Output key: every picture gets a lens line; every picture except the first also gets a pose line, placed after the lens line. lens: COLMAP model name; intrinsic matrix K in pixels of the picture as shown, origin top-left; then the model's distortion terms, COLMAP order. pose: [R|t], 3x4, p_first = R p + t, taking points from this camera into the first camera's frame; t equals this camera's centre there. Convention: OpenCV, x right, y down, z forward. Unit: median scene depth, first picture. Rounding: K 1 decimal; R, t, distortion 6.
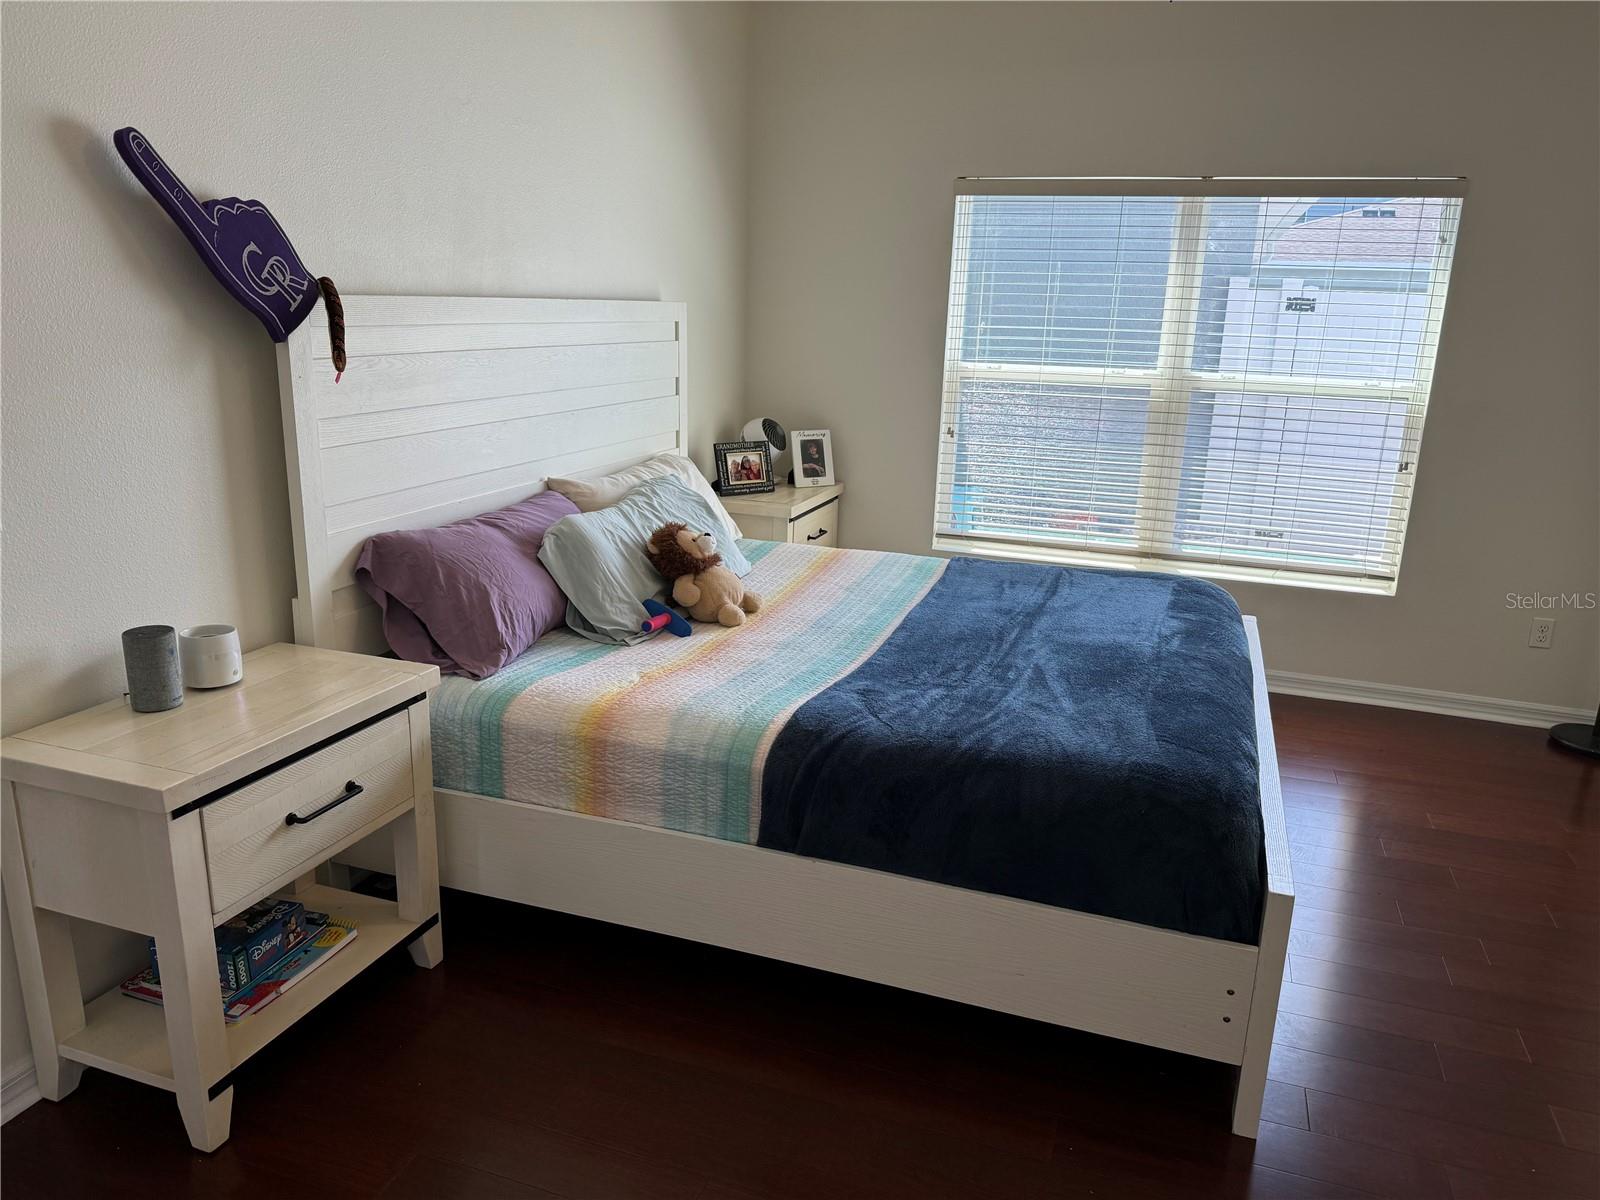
lens RADIAL K [[1123.5, 0, 802.0], [0, 1123.5, 601.8], [0, 0, 1]] dist [0.023470, -0.005642]
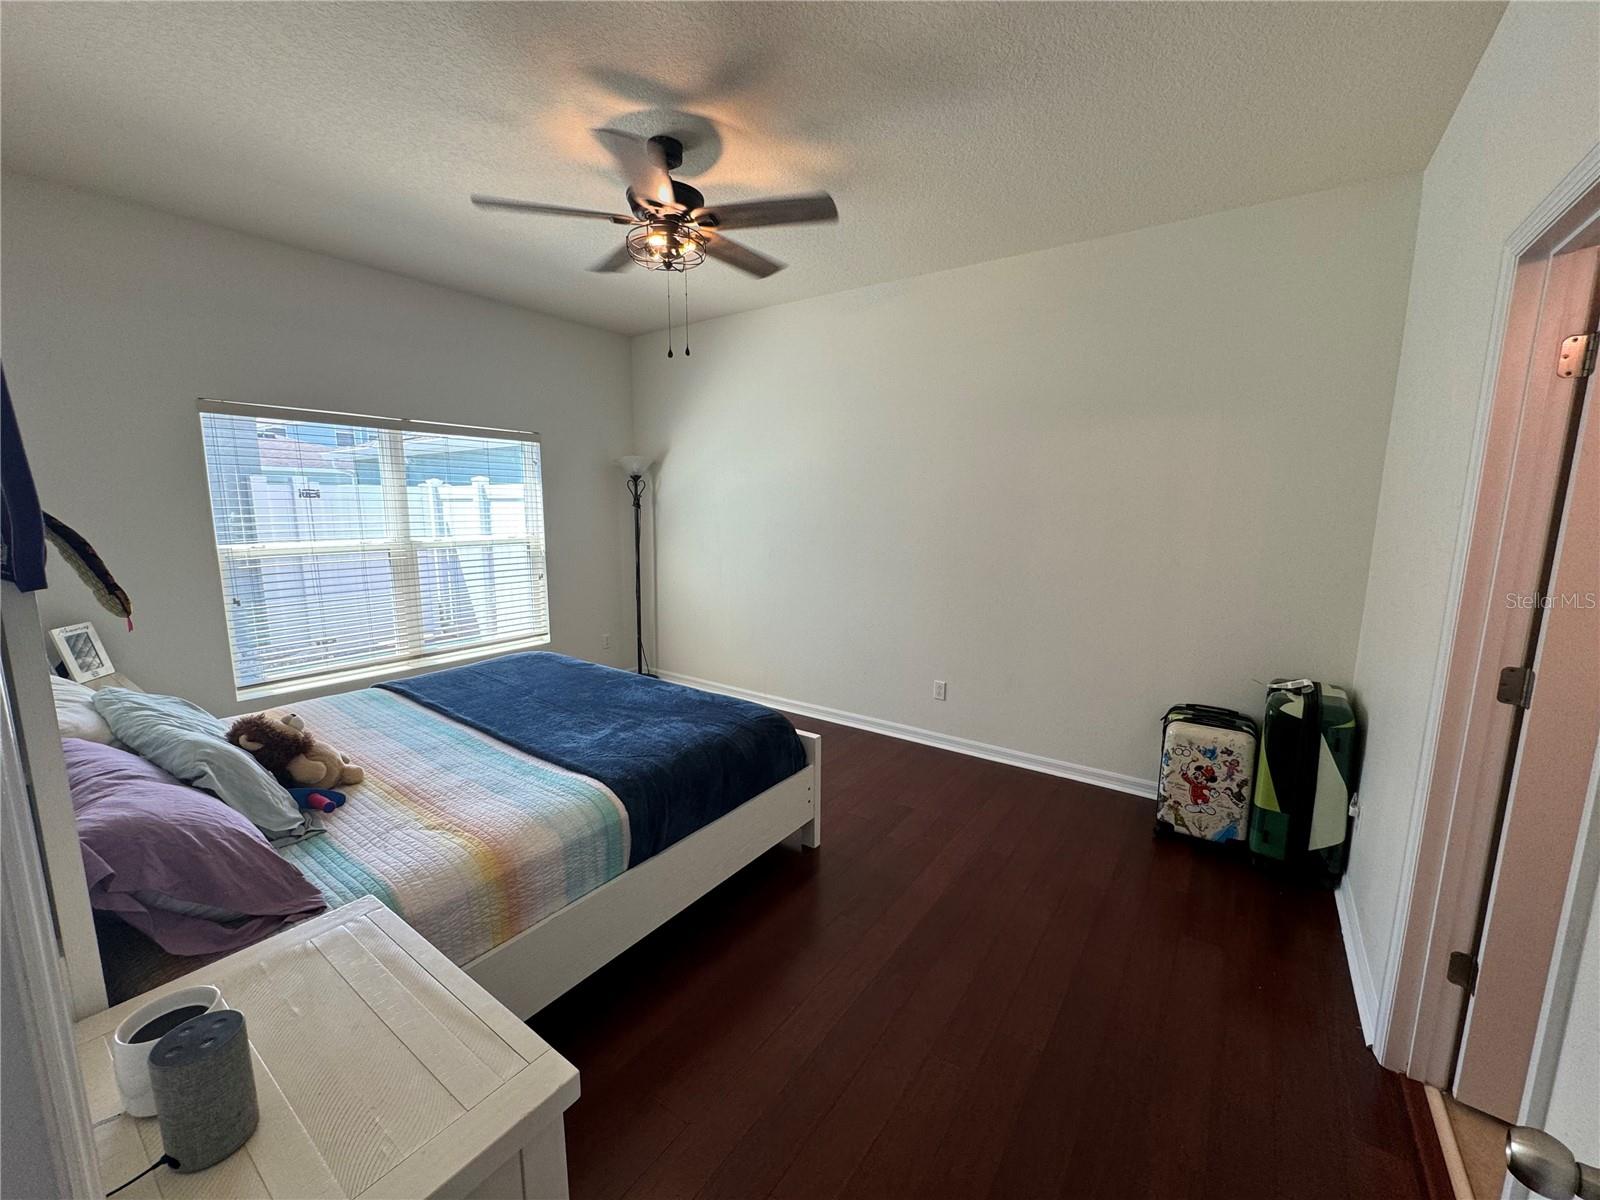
lens RADIAL K [[639.0, 0, 800.3], [0, 639.0, 599.0], [0, 0, 1]] dist [-0.015709, -0.000012]
pose [[0.279109, -0.171054, 0.944901, -0.418417], [0.249085, 0.963222, 0.100795, -0.089252], [-0.927391, 0.207228, 0.311451, 0.279142]]
